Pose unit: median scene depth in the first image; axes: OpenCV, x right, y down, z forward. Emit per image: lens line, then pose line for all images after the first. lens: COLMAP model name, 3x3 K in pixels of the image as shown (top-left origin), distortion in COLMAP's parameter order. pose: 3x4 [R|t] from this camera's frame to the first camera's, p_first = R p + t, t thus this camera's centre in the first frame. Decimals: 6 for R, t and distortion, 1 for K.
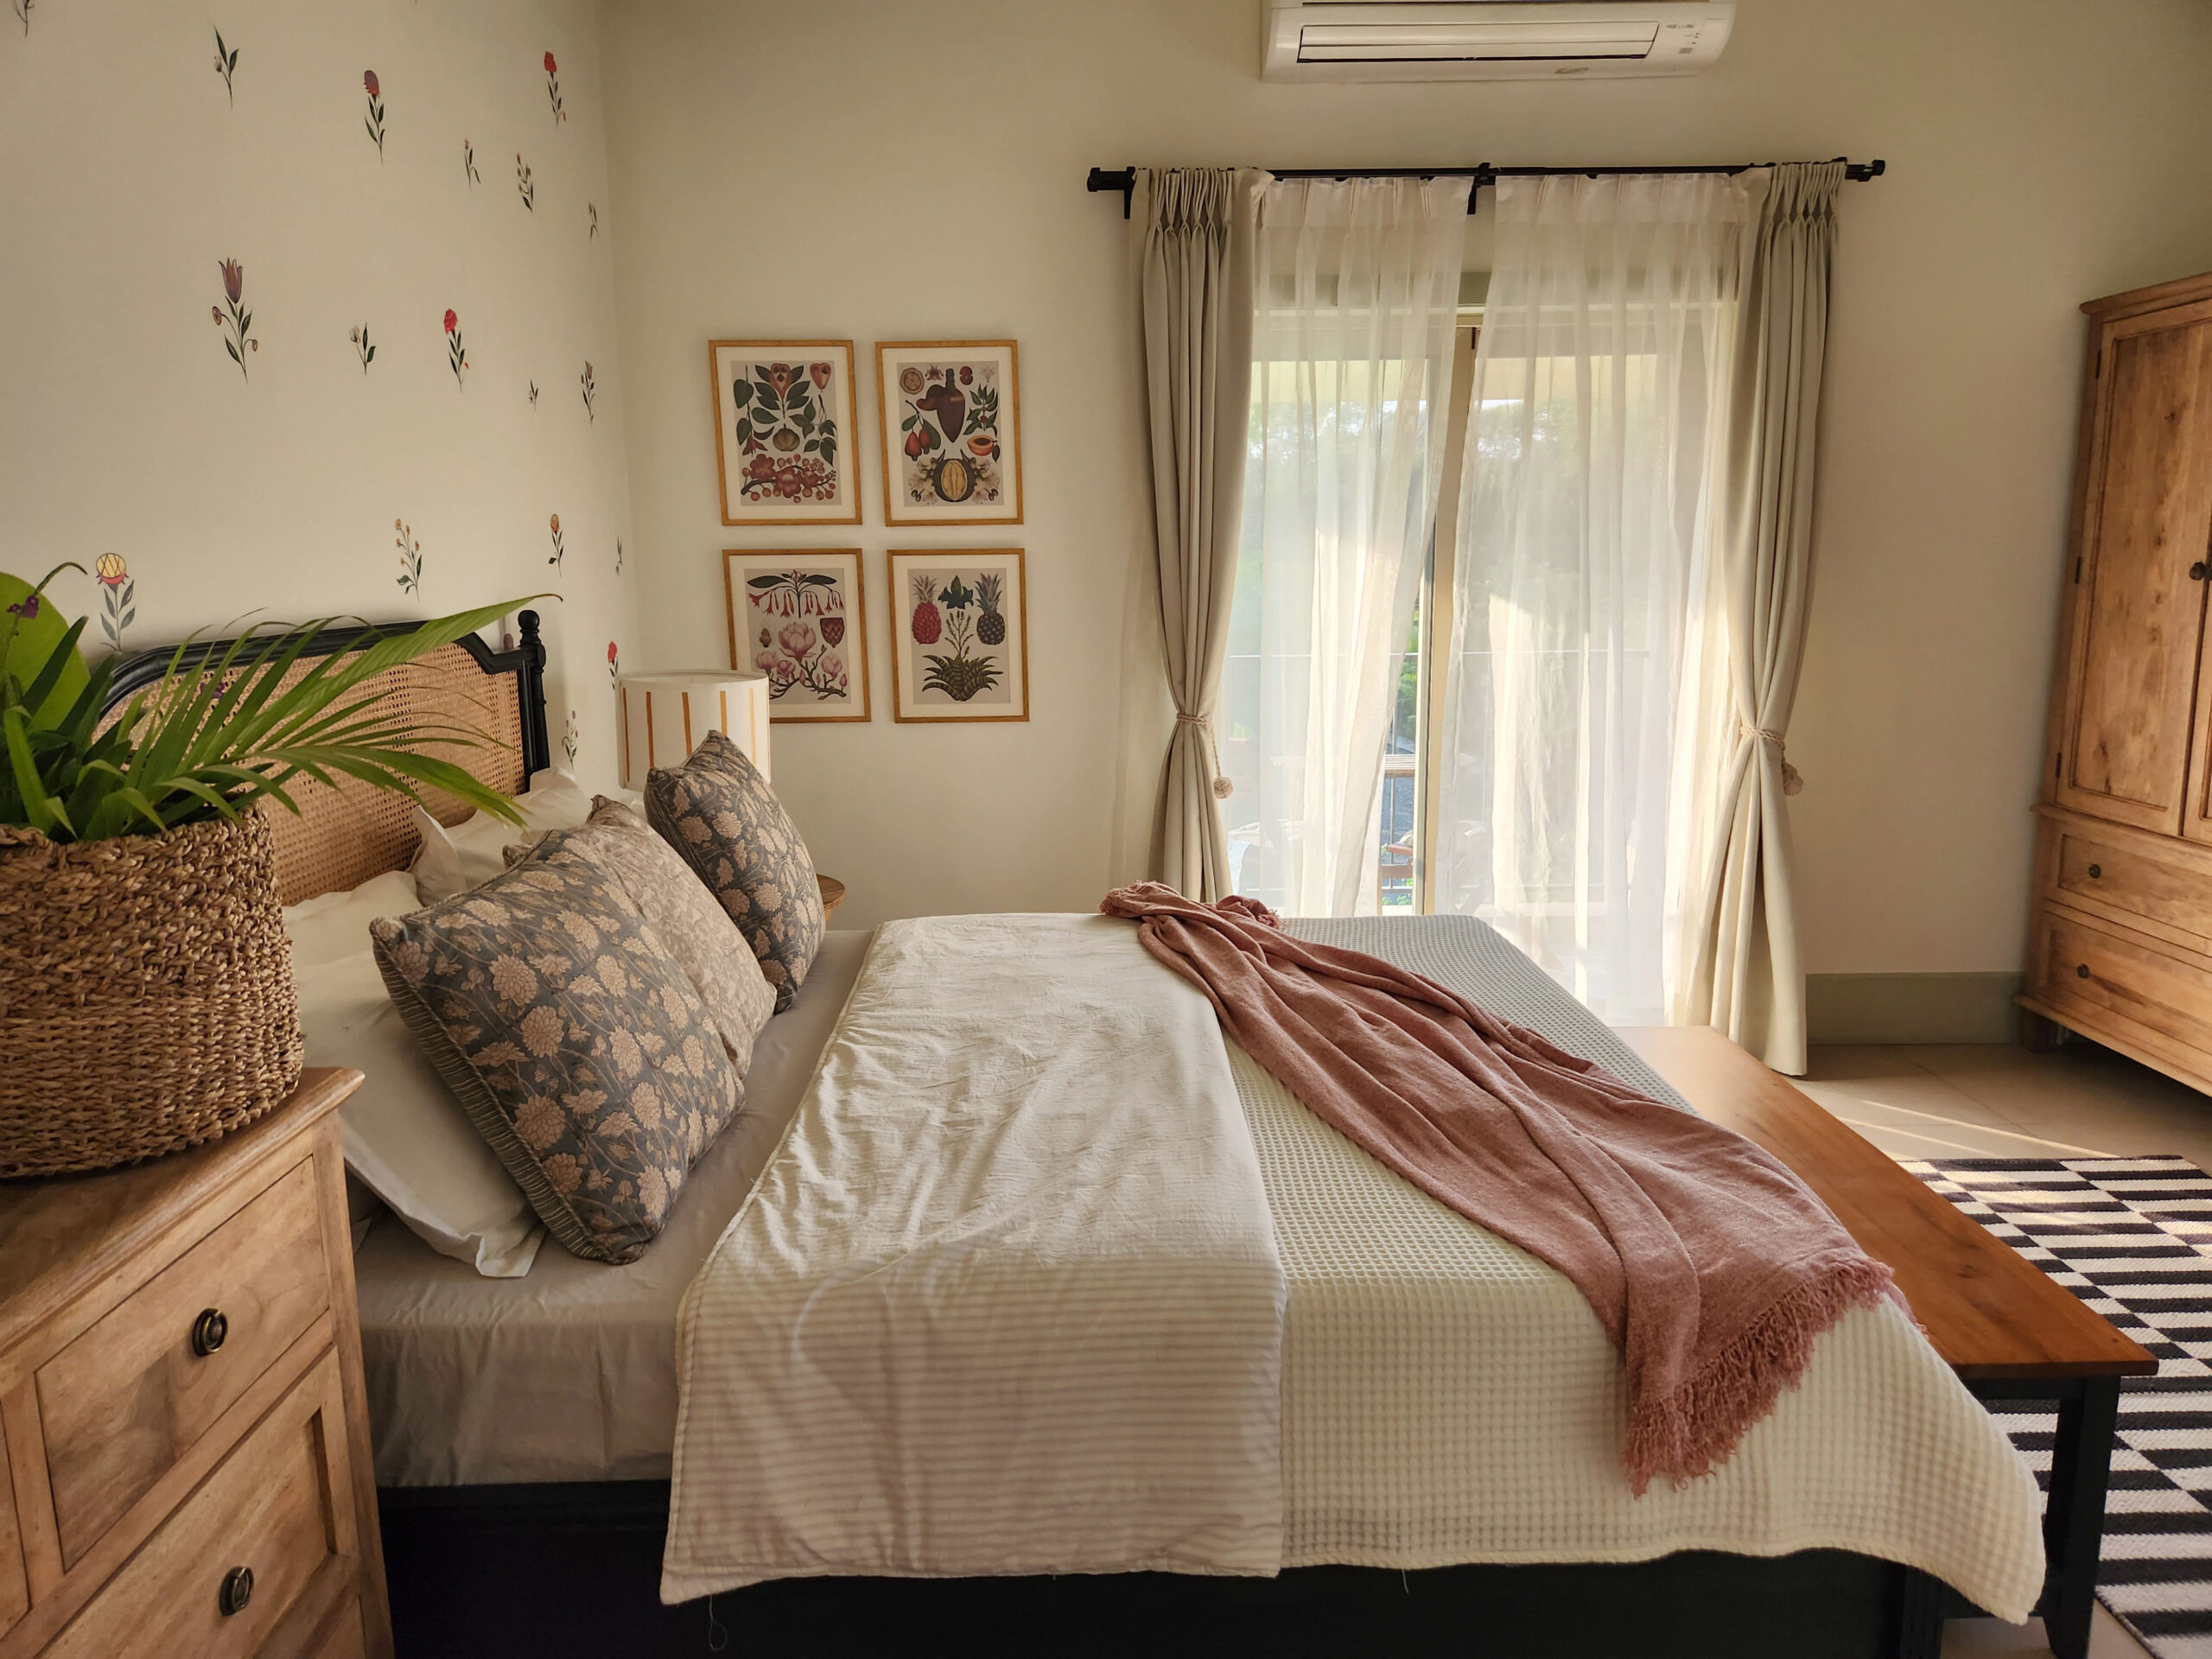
lens RADIAL K [[1483.1, 0, 1097.4], [0, 1483.1, 830.0], [0, 0, 1]] dist [0.048909, -0.044386]
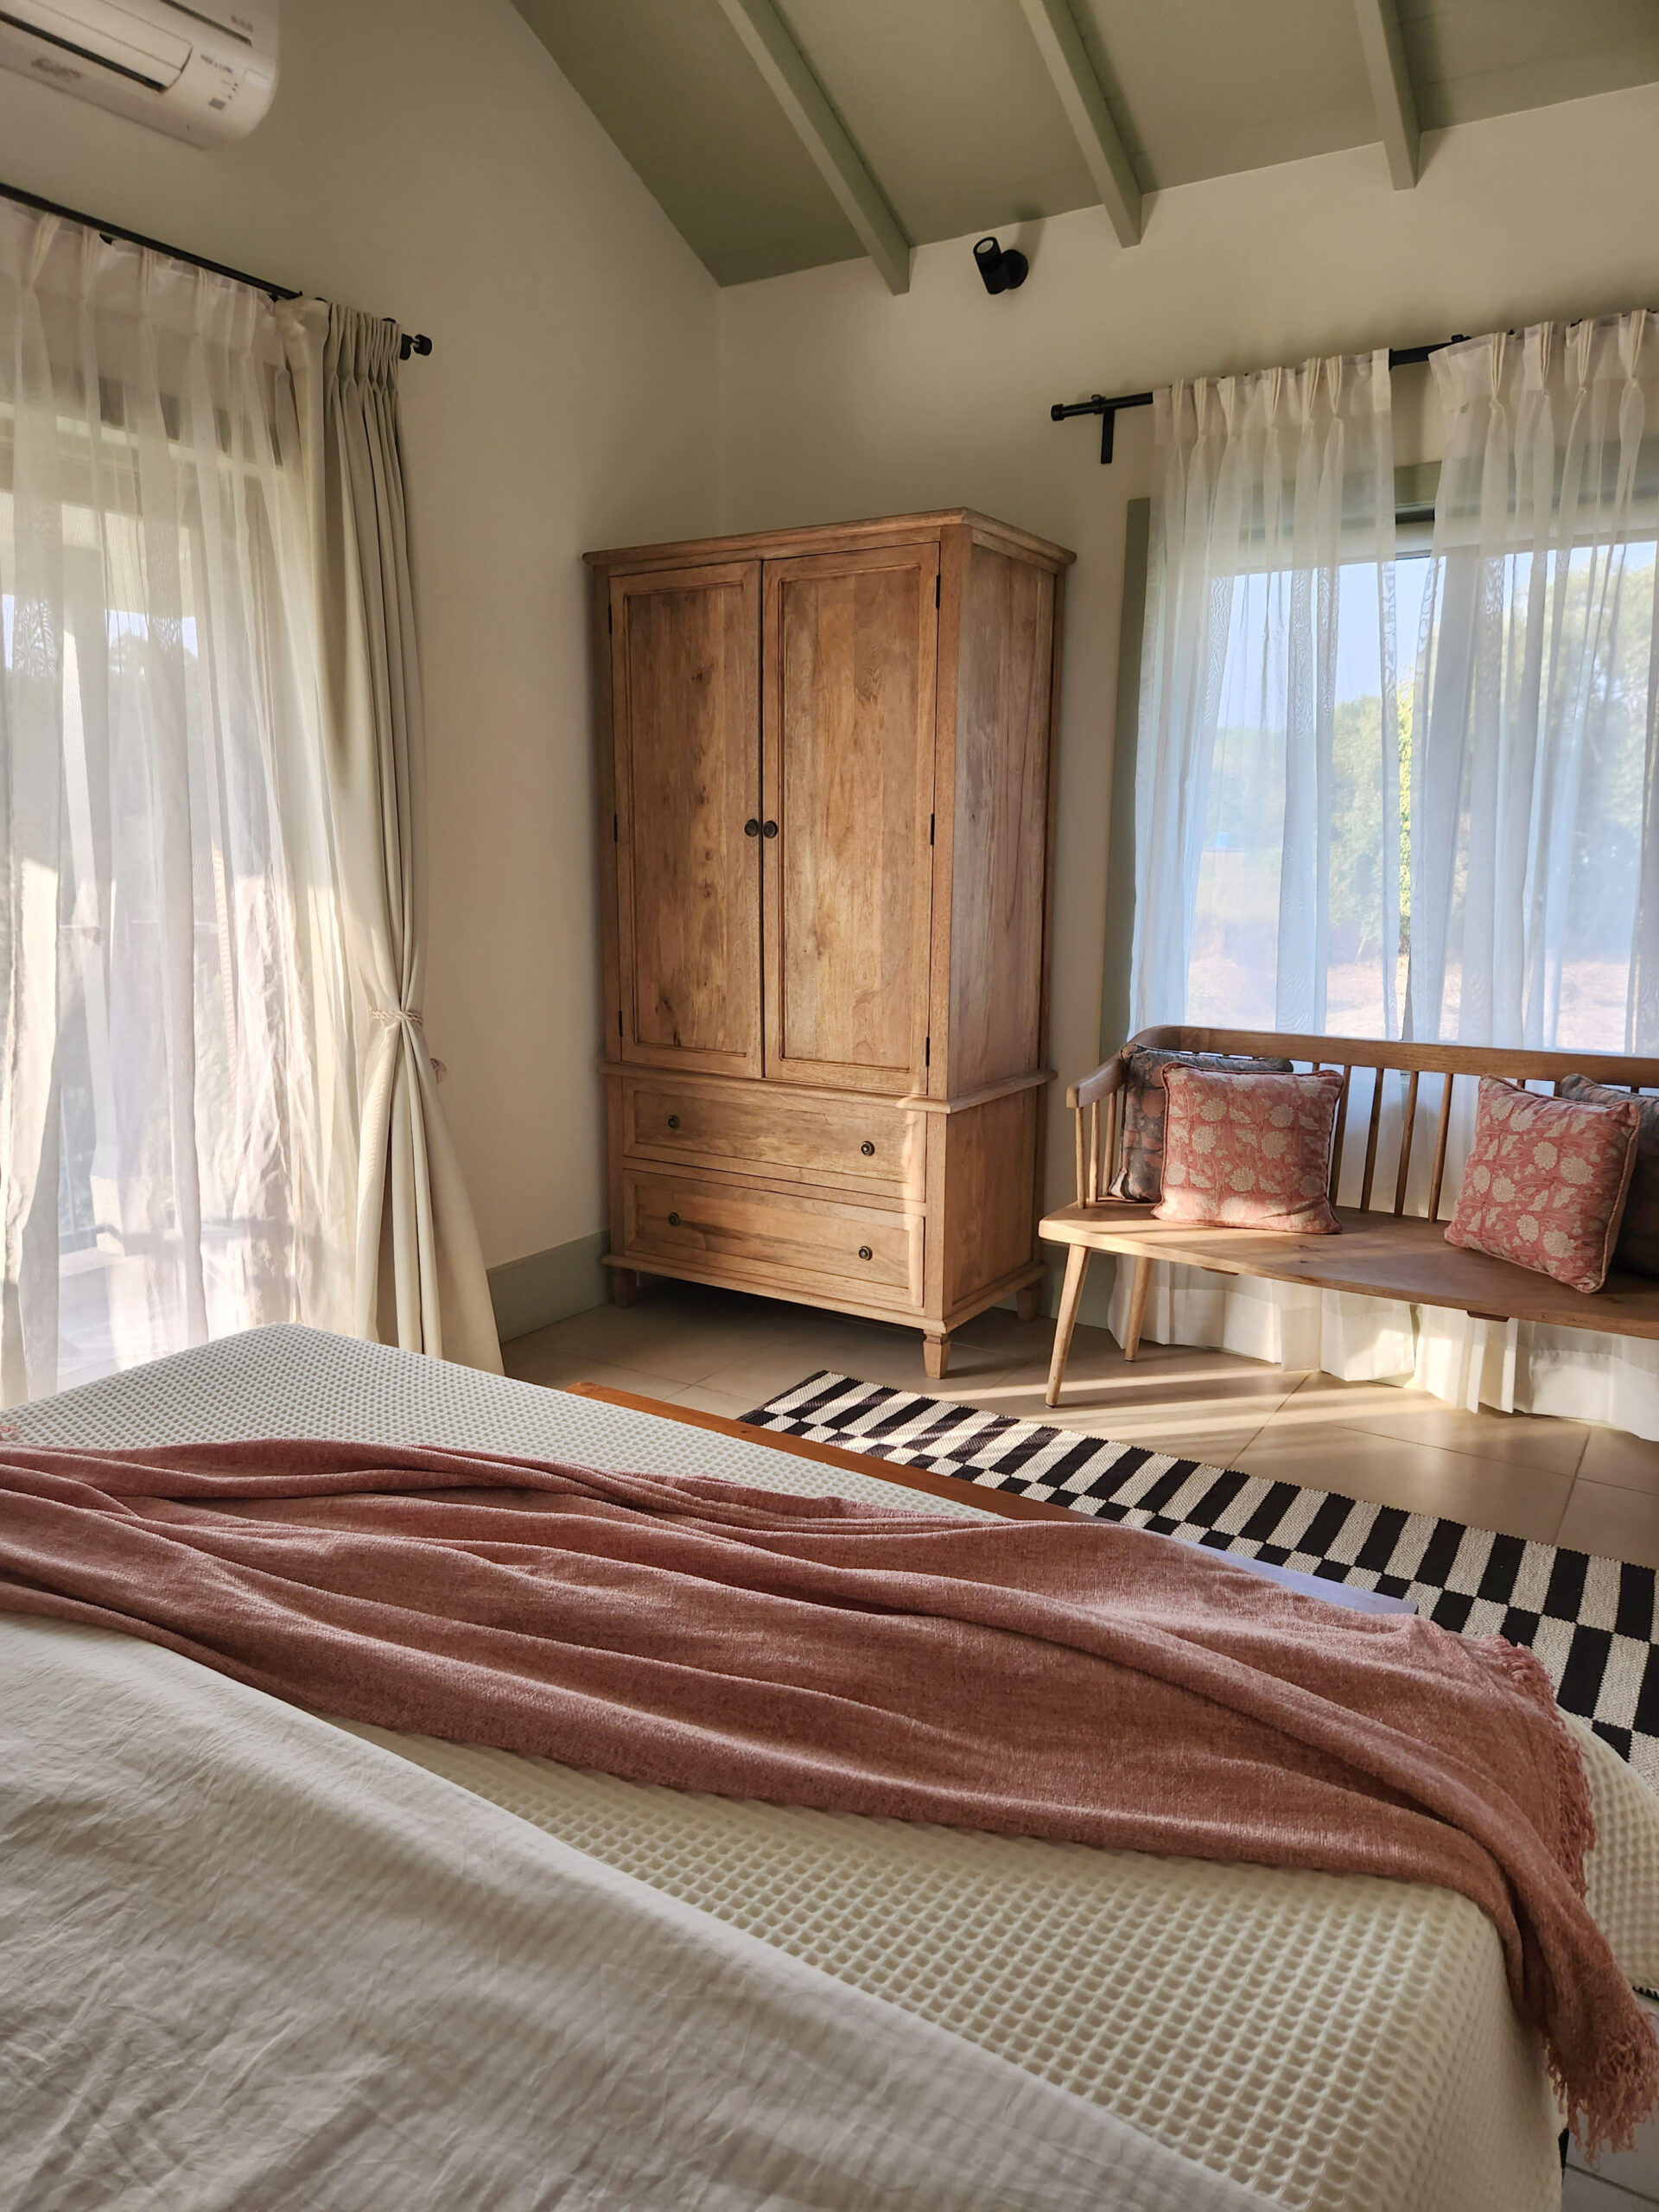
lens RADIAL K [[1483.1, 0, 845.0], [0, 1483.1, 1135.3], [0, 0, 1]] dist [0.048909, -0.044386]
pose [[0.544693, -0.150790, 0.824968, -0.122090], [0.137915, 0.986416, 0.089240, -0.040970], [-0.827218, 0.065167, 0.558090, 0.357013]]
